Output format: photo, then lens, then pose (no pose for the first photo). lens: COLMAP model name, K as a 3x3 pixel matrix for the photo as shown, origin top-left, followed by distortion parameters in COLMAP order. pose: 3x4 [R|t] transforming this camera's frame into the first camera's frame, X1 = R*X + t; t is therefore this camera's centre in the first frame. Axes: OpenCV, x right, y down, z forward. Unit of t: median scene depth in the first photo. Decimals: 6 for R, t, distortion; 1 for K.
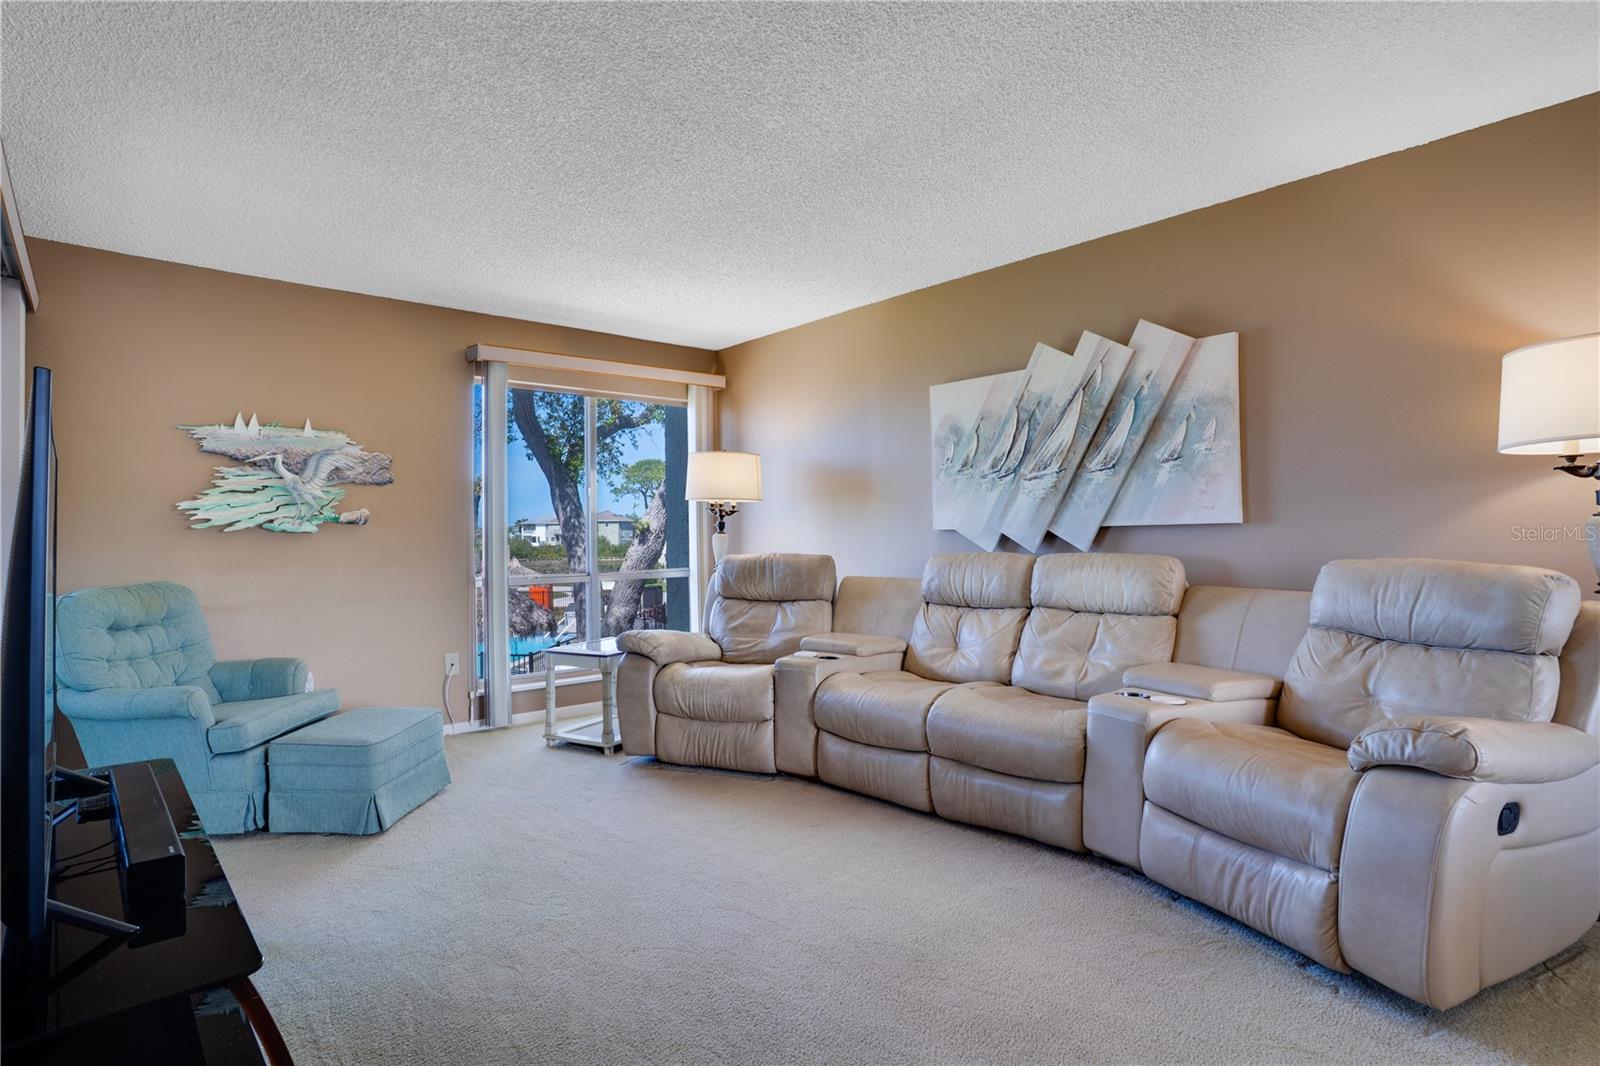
lens RADIAL K [[811.4, 0, 799.0], [0, 811.4, 514.0], [0, 0, 1]] dist [-0.058599, 0.000490]
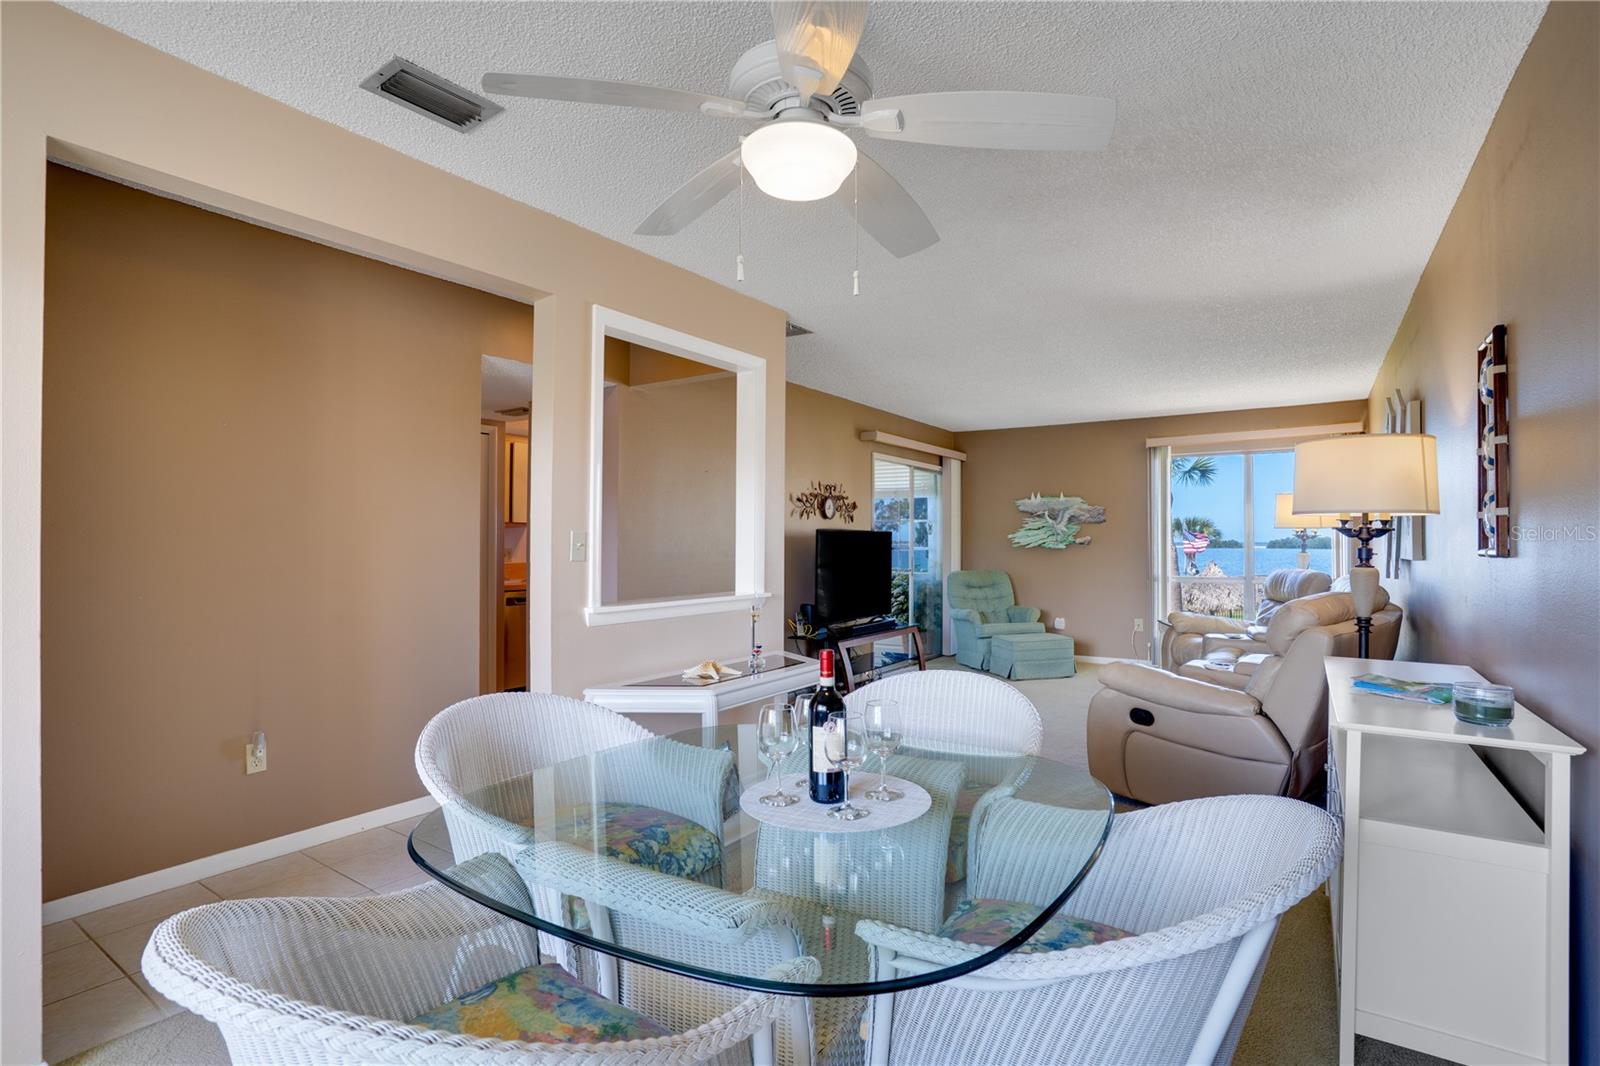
lens RADIAL K [[787.0, 0, 800.0], [0, 787.0, 533.0], [0, 0, 1]] dist [-0.062921, 0.000723]
pose [[0.256488, 0.000864, -0.966547, 1.167727], [0.025440, 0.999647, 0.007644, -0.049833], [0.966212, -0.026549, 0.256376, -0.156899]]
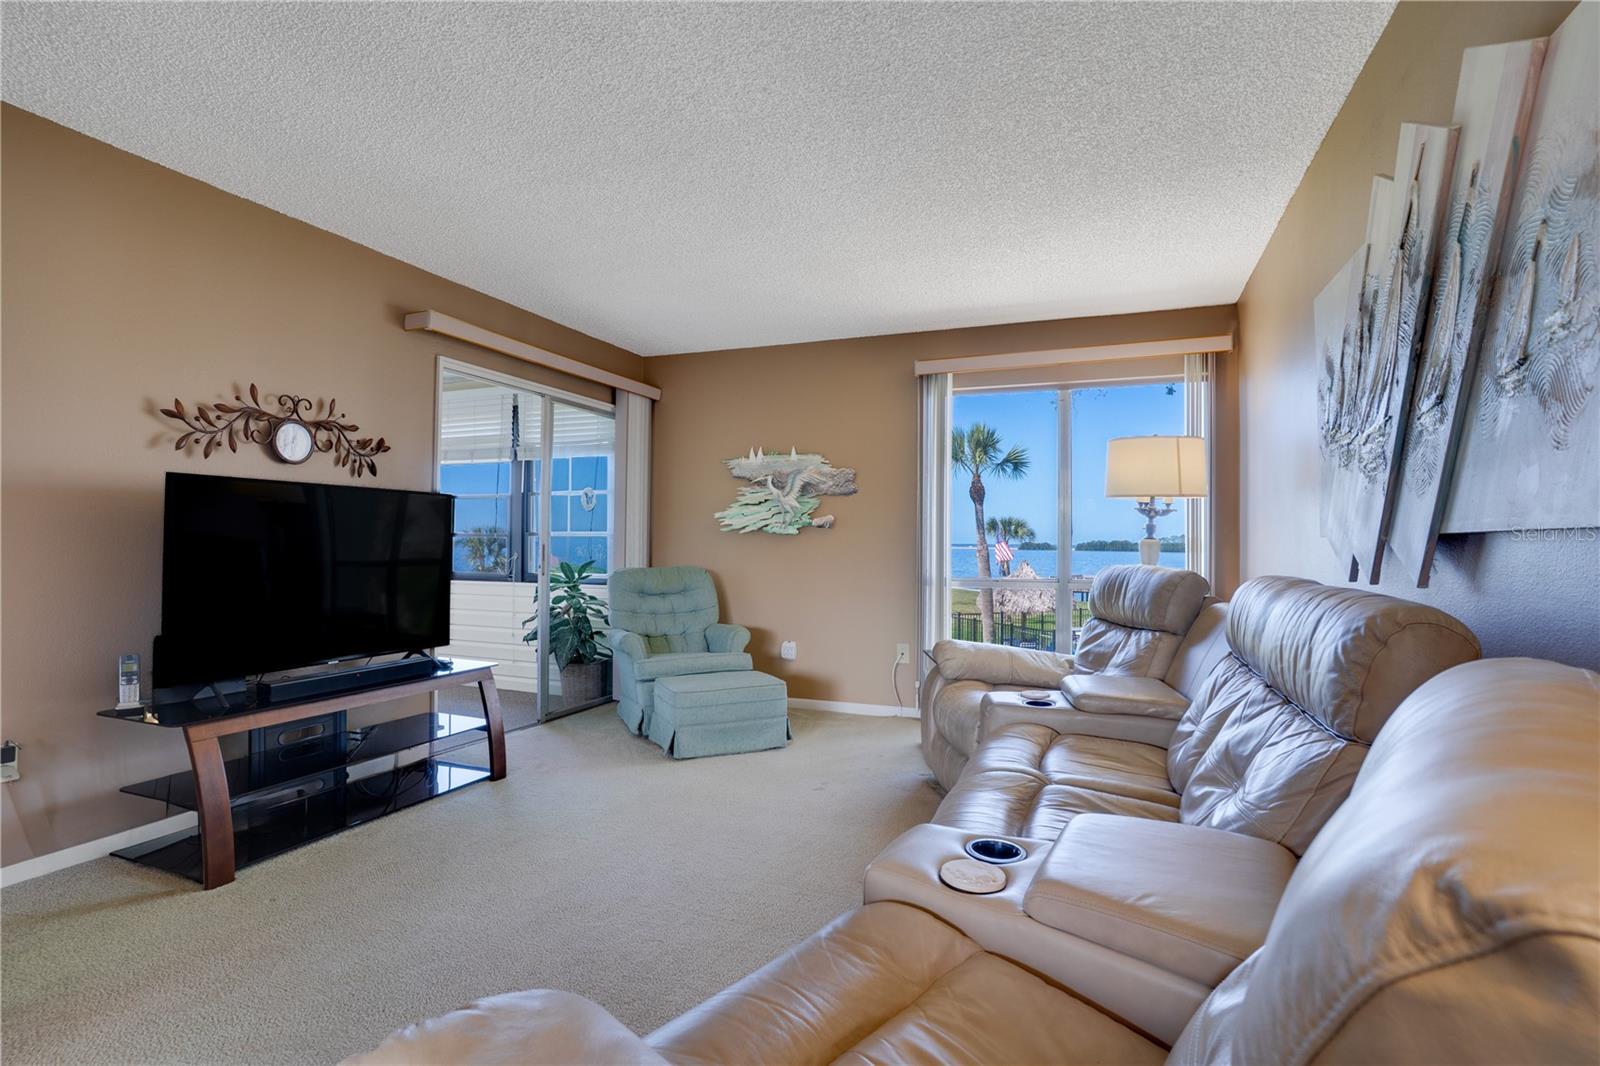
lens RADIAL K [[787.0, 0, 800.0], [0, 787.0, 533.0], [0, 0, 1]] dist [-0.062921, 0.000723]
pose [[0.449057, 0.005302, -0.893487, 0.554552], [0.012070, 0.999855, 0.011999, 0.006189], [0.893422, -0.016173, 0.448928, 0.447381]]
